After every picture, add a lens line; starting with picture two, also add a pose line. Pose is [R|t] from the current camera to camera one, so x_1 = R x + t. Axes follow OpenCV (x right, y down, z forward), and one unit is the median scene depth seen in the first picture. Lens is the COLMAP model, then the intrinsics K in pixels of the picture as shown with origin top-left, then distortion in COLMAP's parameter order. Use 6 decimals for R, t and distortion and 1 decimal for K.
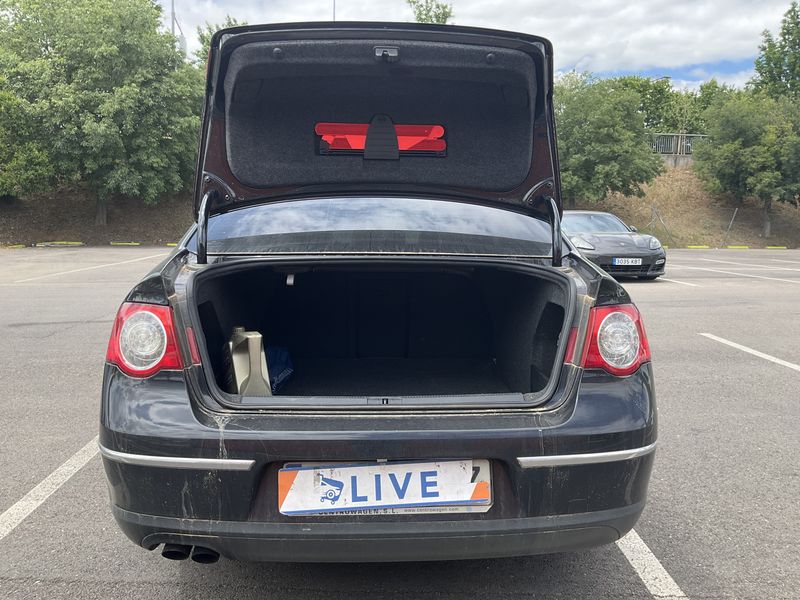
lens RADIAL K [[686.4, 0, 395.6], [0, 686.4, 299.1], [0, 0, 1]] dist [0.068498, -0.128270]
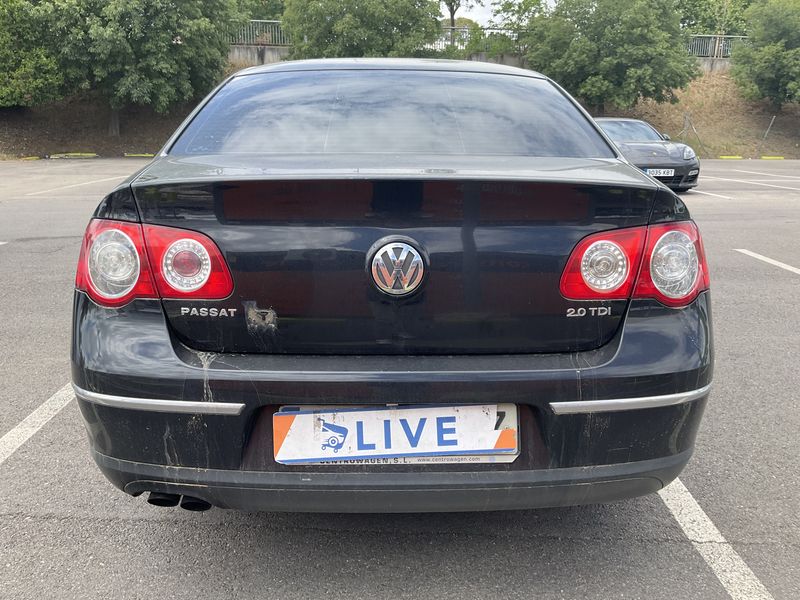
lens RADIAL K [[686.4, 0, 395.6], [0, 686.4, 299.1], [0, 0, 1]] dist [0.068498, -0.128270]
pose [[0.999607, 0.003516, -0.027809, 0.006480], [-0.000012, 0.992158, 0.124987, -0.003398], [0.028031, -0.124937, 0.991769, 0.125385]]
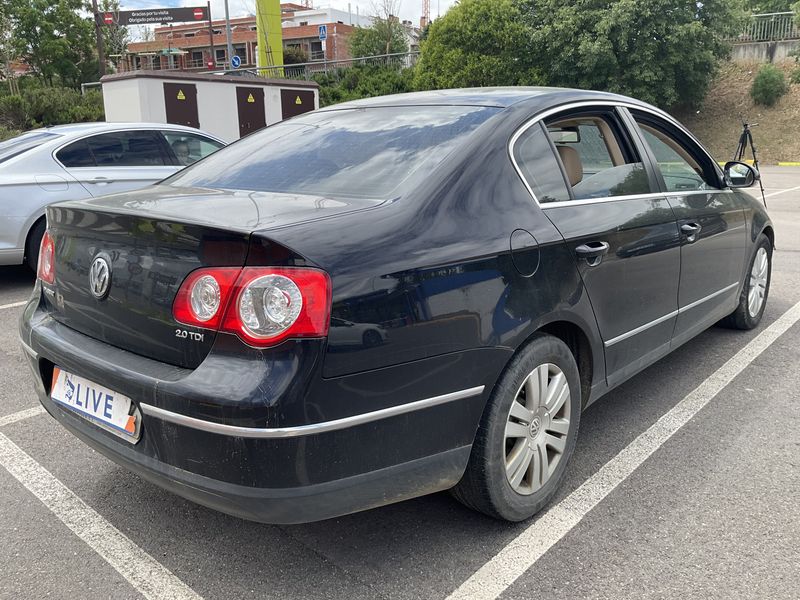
lens RADIAL K [[676.5, 0, 400.0], [0, 676.5, 300.0], [0, 0, 1]] dist [0.063876, -0.131036]
pose [[0.721594, 0.140134, -0.677986, 0.875119], [-0.054802, 0.987789, 0.145841, -0.070969], [0.690144, -0.068083, 0.720462, 0.421132]]
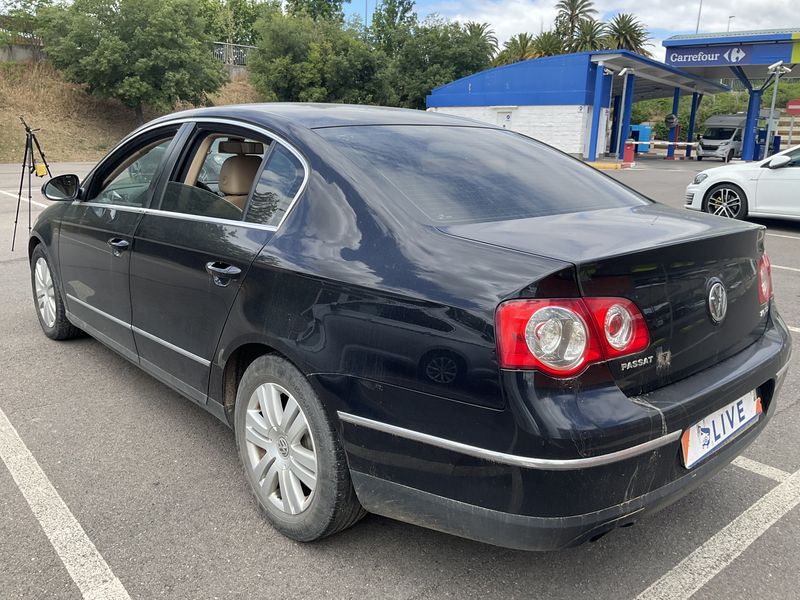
lens RADIAL K [[686.4, 0, 395.6], [0, 686.4, 299.1], [0, 0, 1]] dist [0.068498, -0.128270]
pose [[0.764306, -0.150894, 0.626951, -0.903698], [0.065345, 0.985356, 0.157494, -0.123374], [-0.641535, -0.079405, 0.762973, 0.369973]]
